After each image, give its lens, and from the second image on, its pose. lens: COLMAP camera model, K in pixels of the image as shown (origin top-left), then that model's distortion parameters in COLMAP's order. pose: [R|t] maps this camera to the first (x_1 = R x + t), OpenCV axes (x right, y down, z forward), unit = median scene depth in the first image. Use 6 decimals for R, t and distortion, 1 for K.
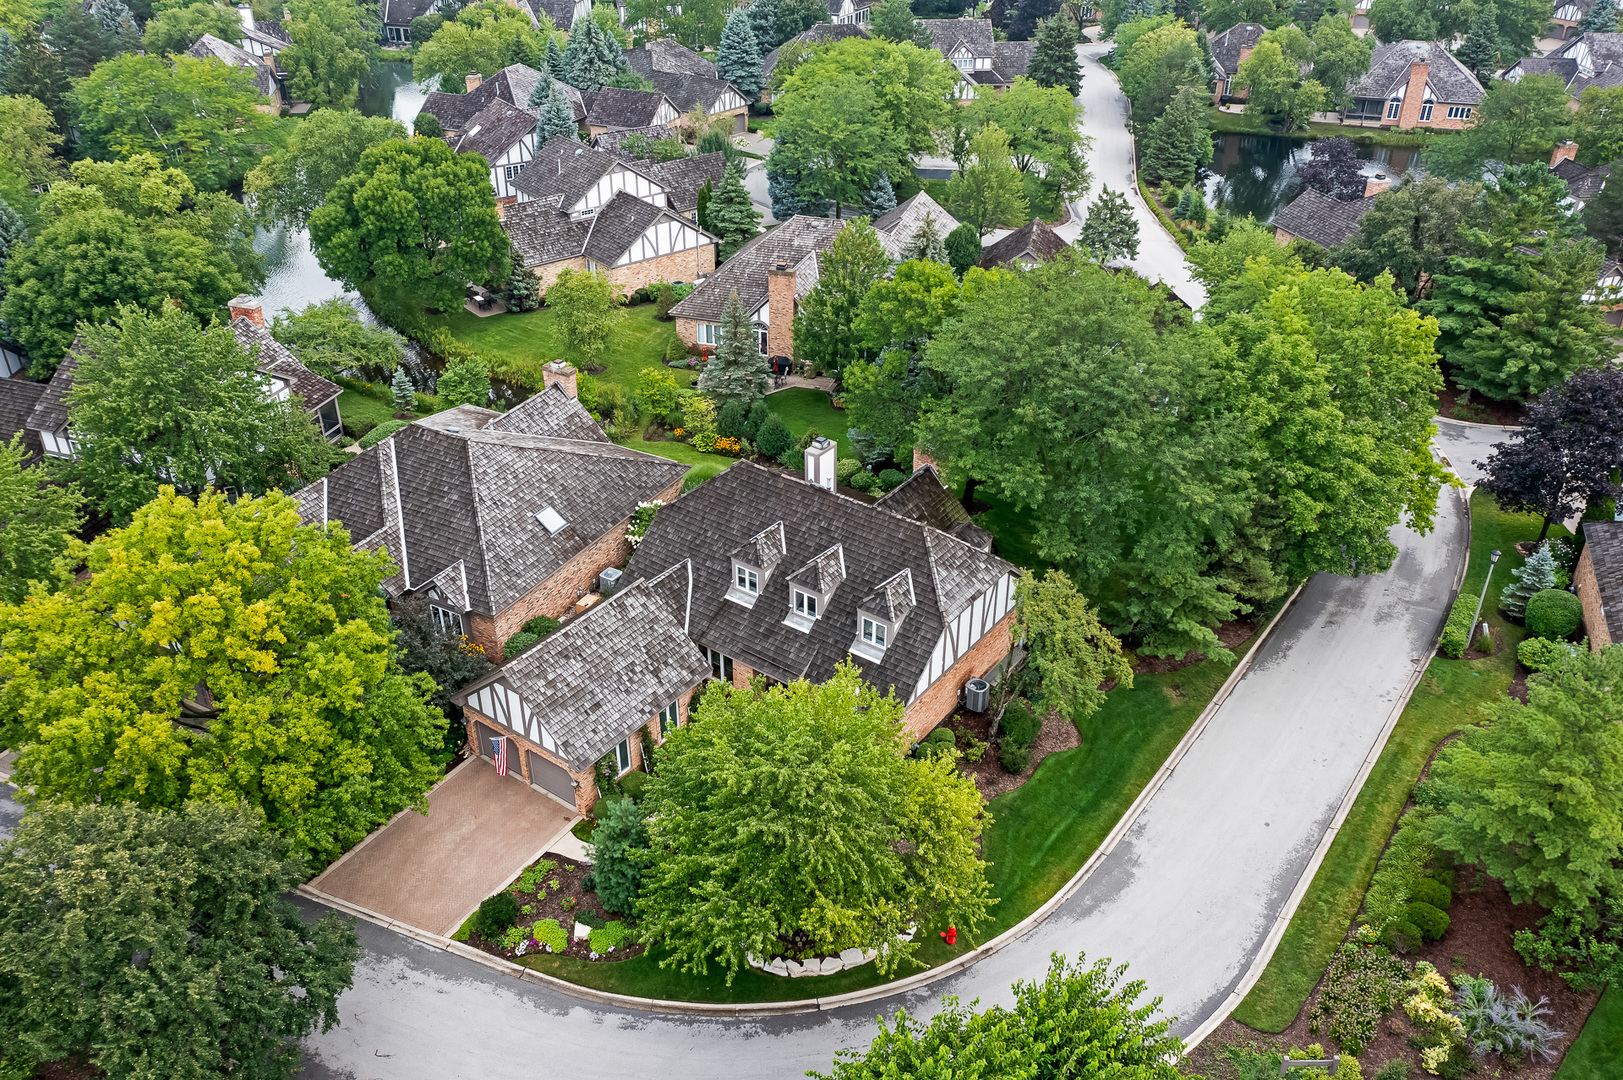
lens RADIAL K [[1311.2, 0, 810.8], [0, 1311.2, 541.2], [0, 0, 1]] dist [-0.001929, 0.000930]
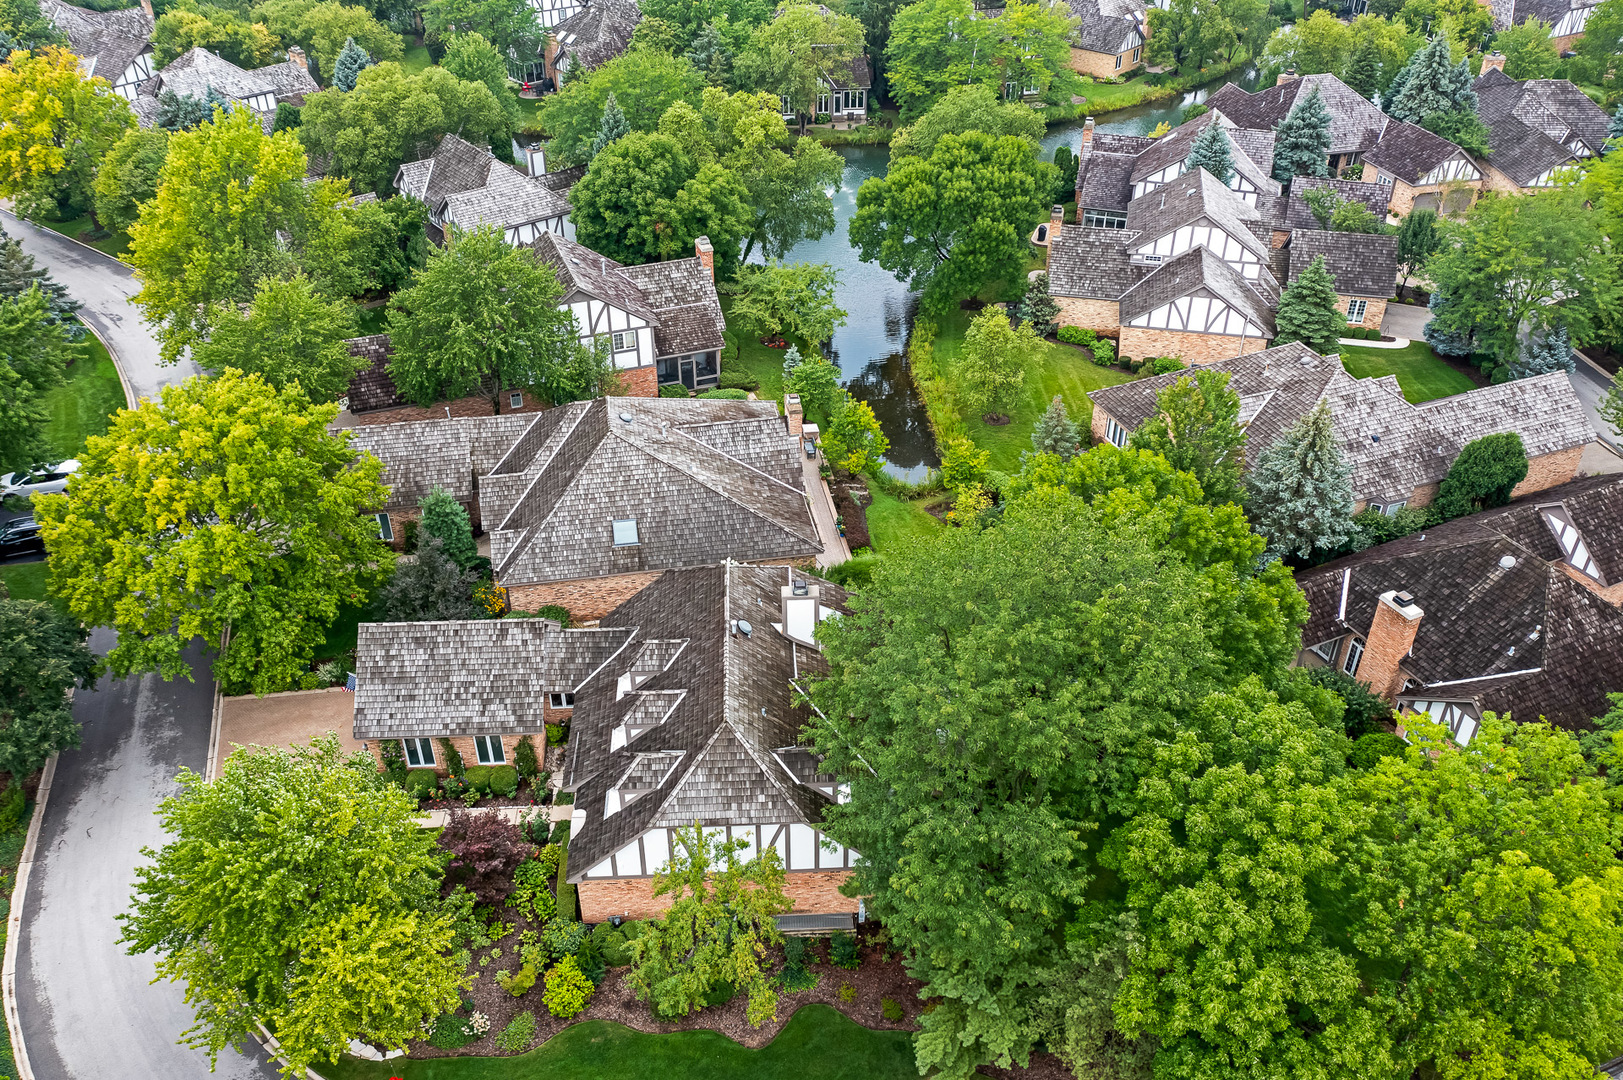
lens RADIAL K [[1311.2, 0, 810.9], [0, 1311.2, 538.6], [0, 0, 1]] dist [-0.001929, 0.000930]
pose [[0.624216, 0.443532, -0.643144, 0.355078], [-0.402534, 0.888129, 0.221795, -0.189839], [0.669568, 0.120440, 0.732921, 0.212419]]
